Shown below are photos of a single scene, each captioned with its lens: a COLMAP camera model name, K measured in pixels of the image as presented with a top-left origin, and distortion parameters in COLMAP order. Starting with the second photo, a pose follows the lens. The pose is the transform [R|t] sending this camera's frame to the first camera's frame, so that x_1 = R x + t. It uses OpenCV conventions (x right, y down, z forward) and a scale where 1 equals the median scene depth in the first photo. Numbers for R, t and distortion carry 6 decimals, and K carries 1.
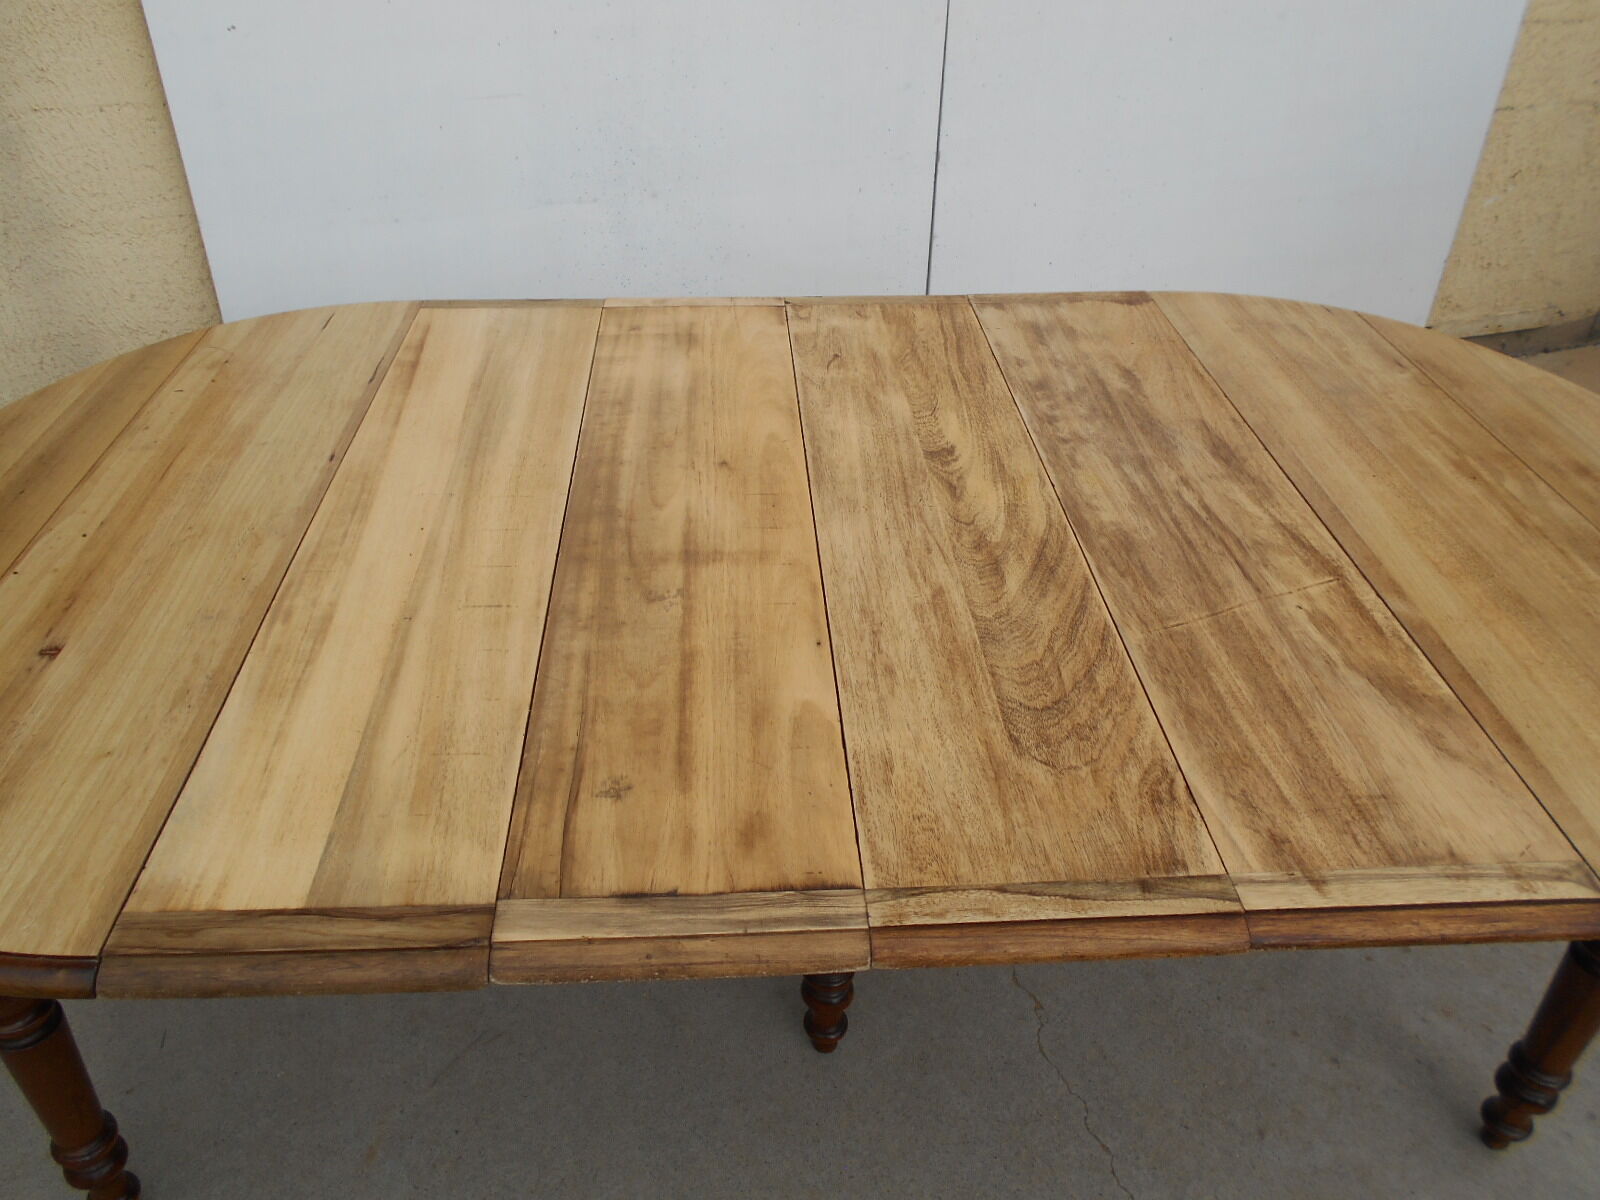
lens RADIAL K [[1264.9, 0, 795.5], [0, 1264.9, 604.7], [0, 0, 1]] dist [0.004034, 0.004617]
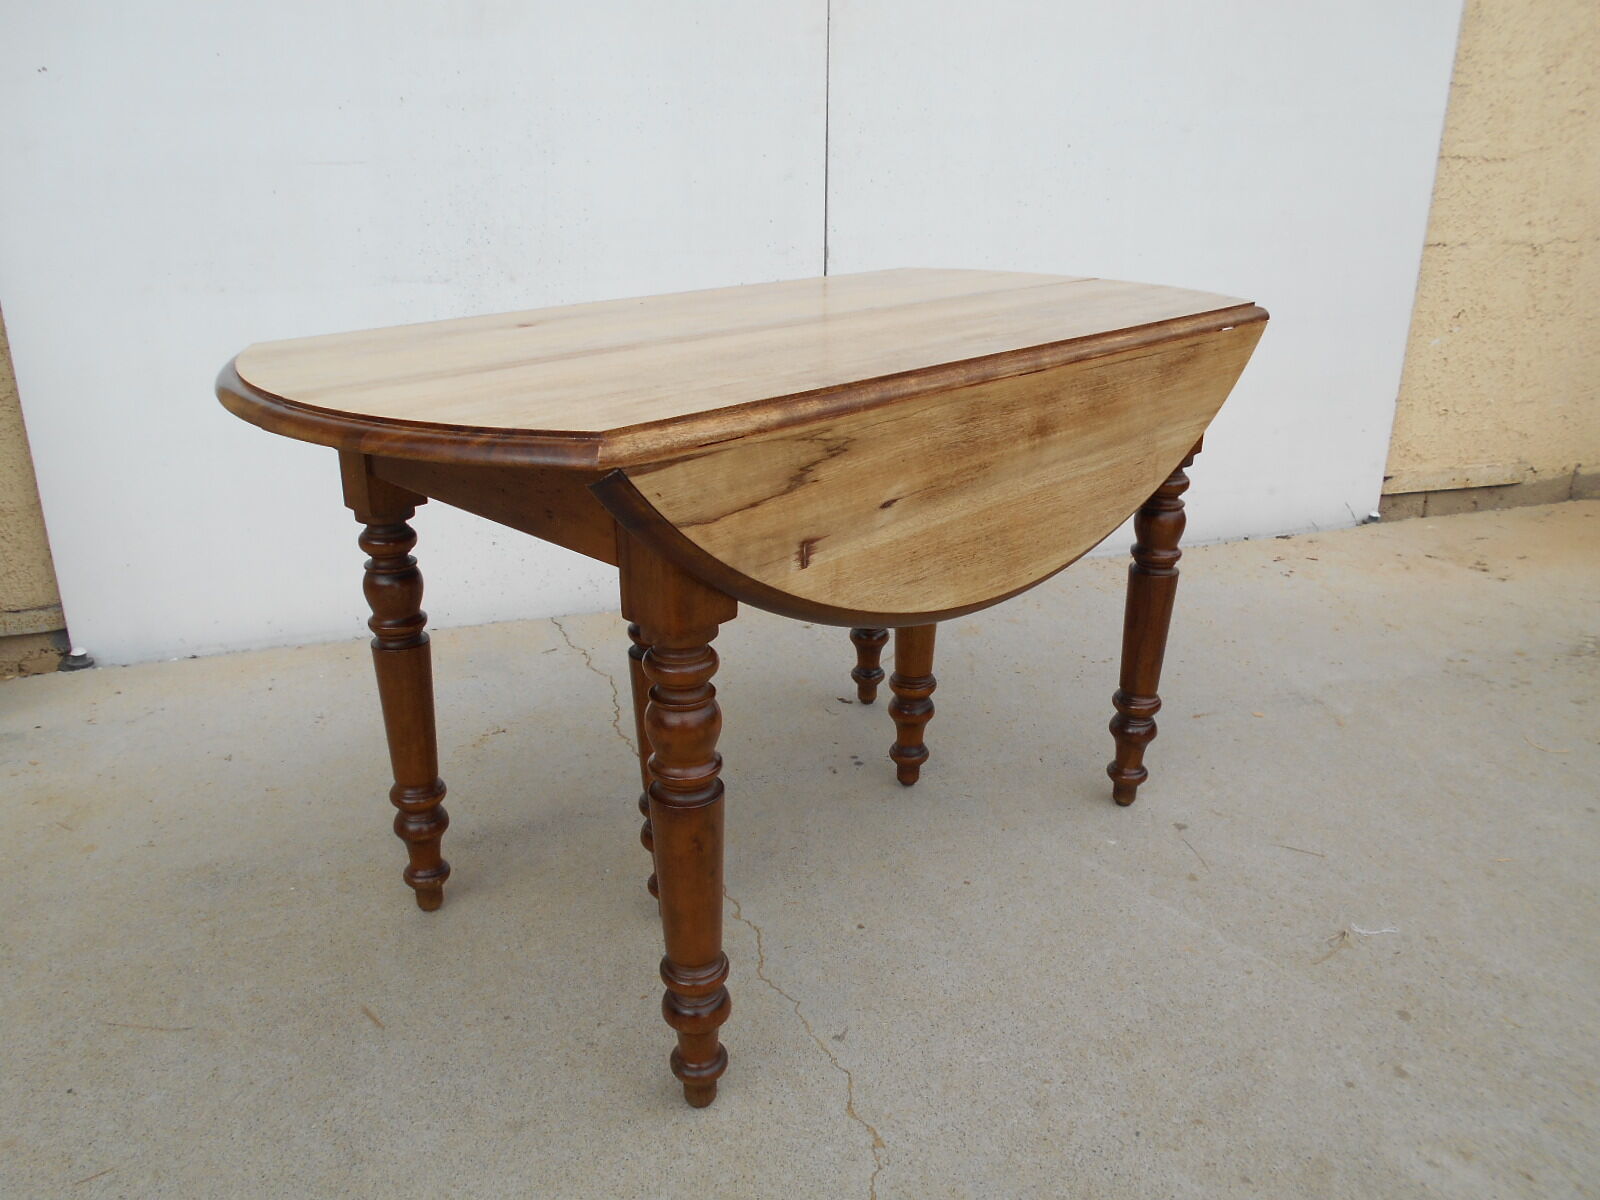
lens RADIAL K [[1264.9, 0, 795.2], [0, 1264.9, 595.9], [0, 0, 1]] dist [0.004034, 0.004617]
pose [[0.999886, -0.004094, -0.014554, 0.179623], [0.000225, 0.966575, -0.256384, 0.232637], [0.015117, 0.256351, 0.966466, 0.277699]]
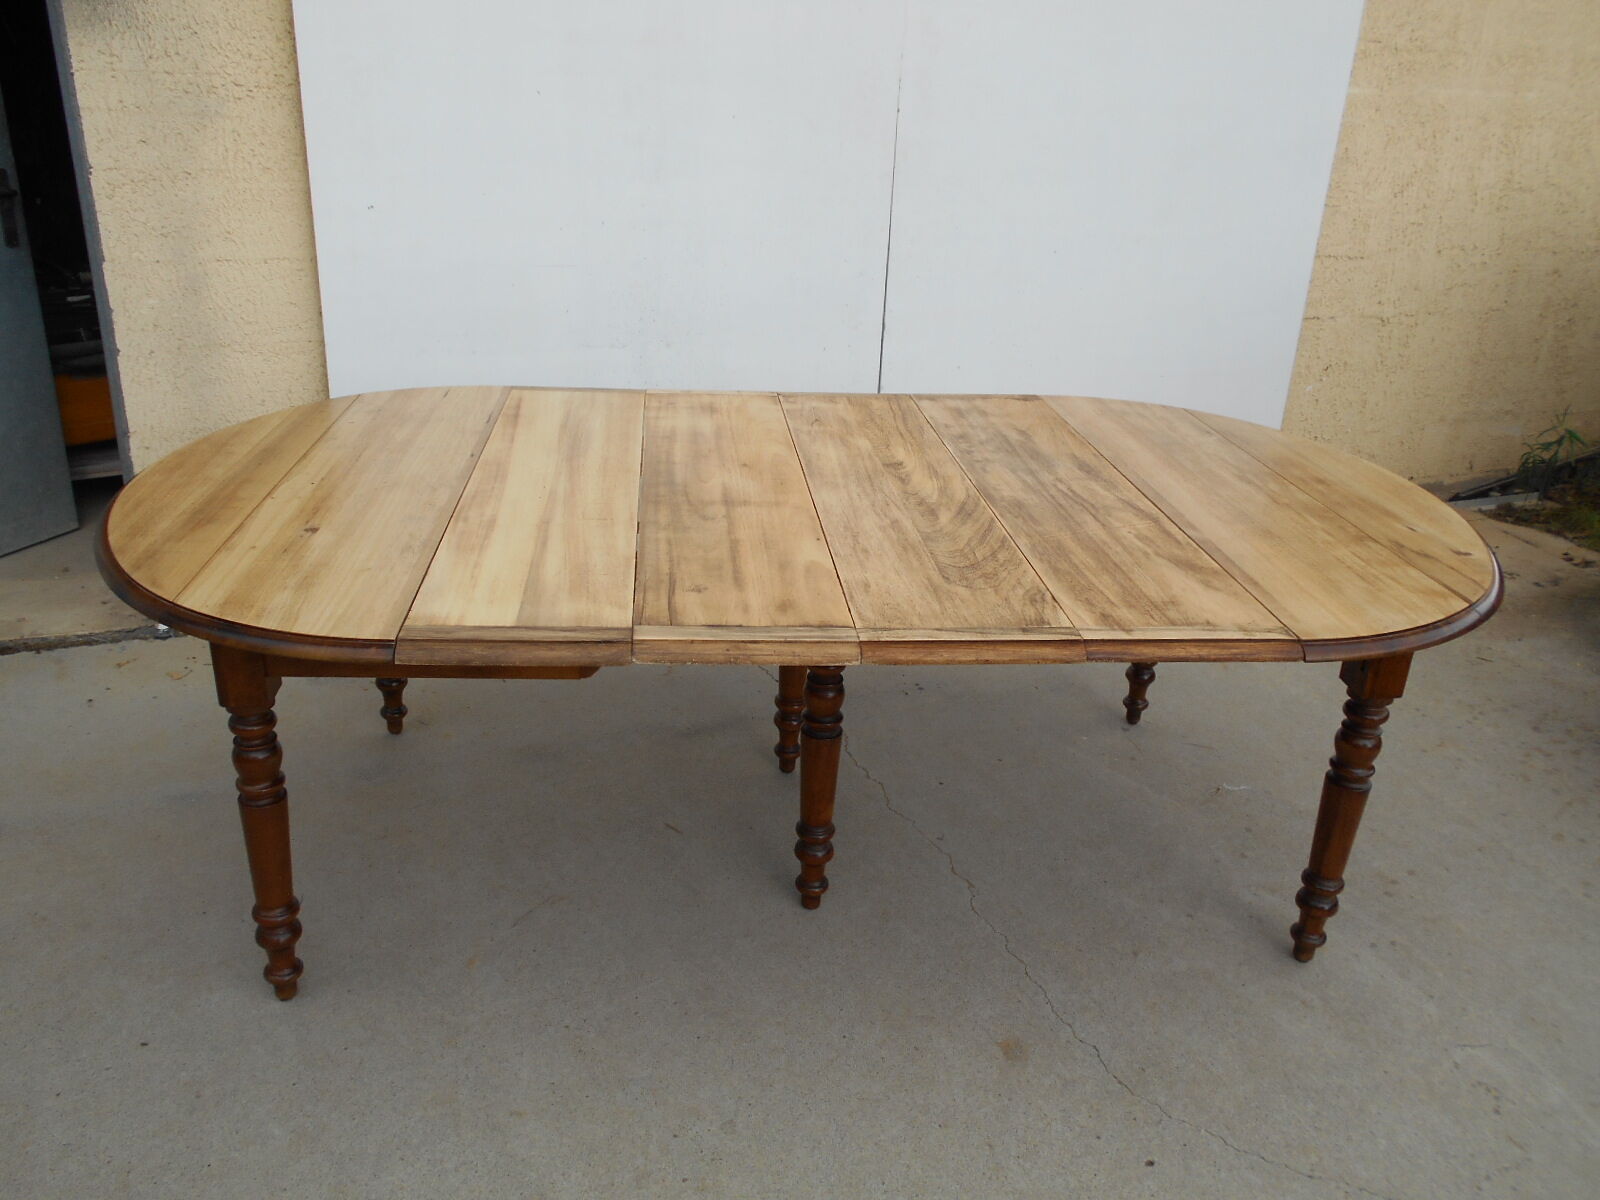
lens RADIAL K [[1264.9, 0, 811.1], [0, 1264.9, 595.9], [0, 0, 1]] dist [0.004034, 0.004617]
pose [[0.998180, 0.014262, 0.058588, -0.064183], [-0.001827, 0.978334, -0.207026, 0.335906], [-0.060271, 0.206542, 0.976580, -0.390126]]
